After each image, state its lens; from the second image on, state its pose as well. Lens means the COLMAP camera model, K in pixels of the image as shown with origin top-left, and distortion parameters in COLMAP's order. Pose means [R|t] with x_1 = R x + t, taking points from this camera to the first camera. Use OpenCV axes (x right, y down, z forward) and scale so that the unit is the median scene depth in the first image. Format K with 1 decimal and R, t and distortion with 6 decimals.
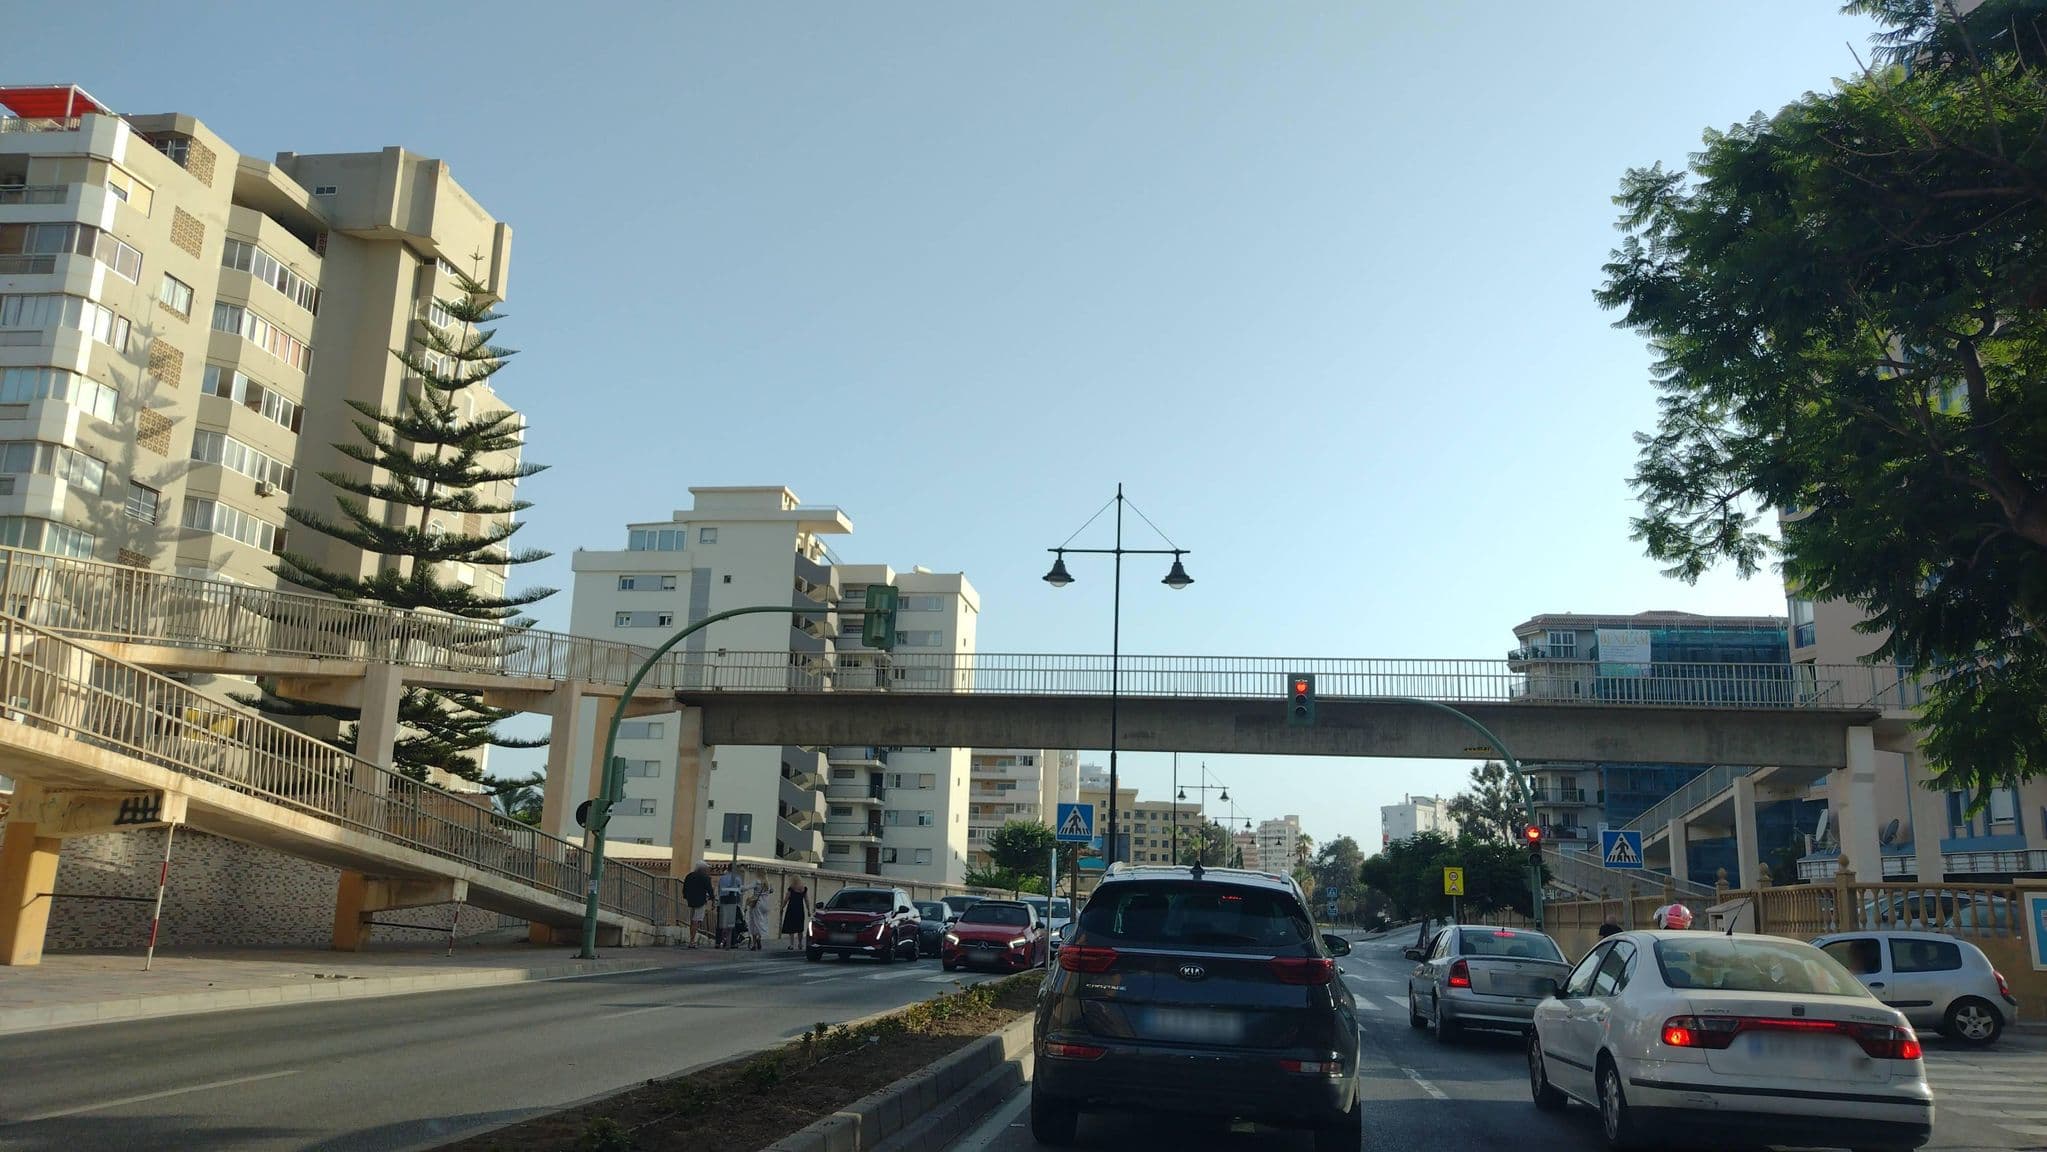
lens RADIAL K [[1478.8, 0, 1023.5], [0, 1478.8, 573.2], [0, 0, 1]] dist [0.050268, 0.003292]
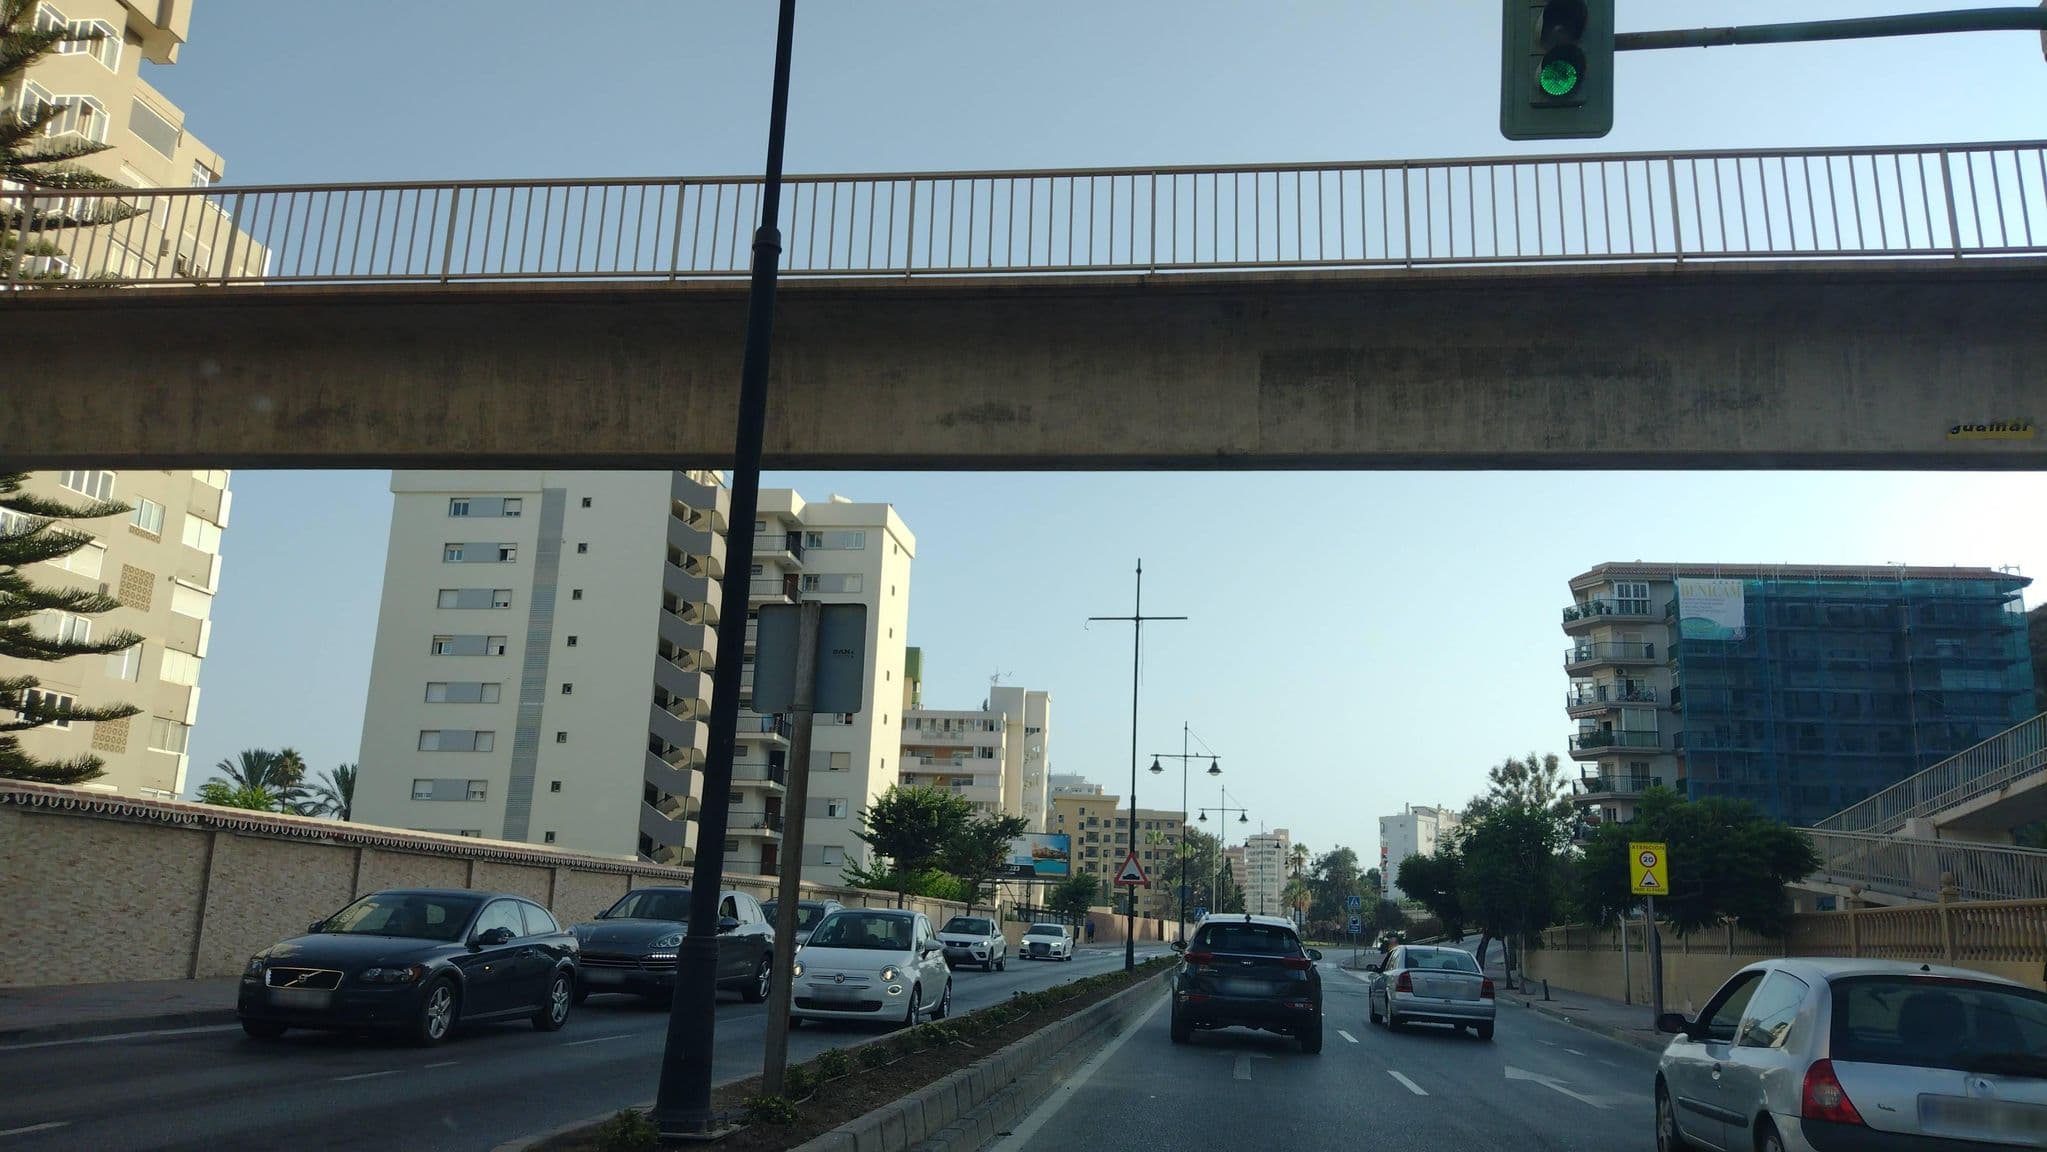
lens RADIAL K [[1466.0, 0, 1023.5], [0, 1466.0, 576.0], [0, 0, 1]] dist [0.038401, -0.006790]
pose [[0.999957, 0.006787, 0.006266, 0.026244], [-0.006718, 0.999917, -0.010950, 0.046816], [-0.006340, 0.010908, 0.999920, 0.201556]]
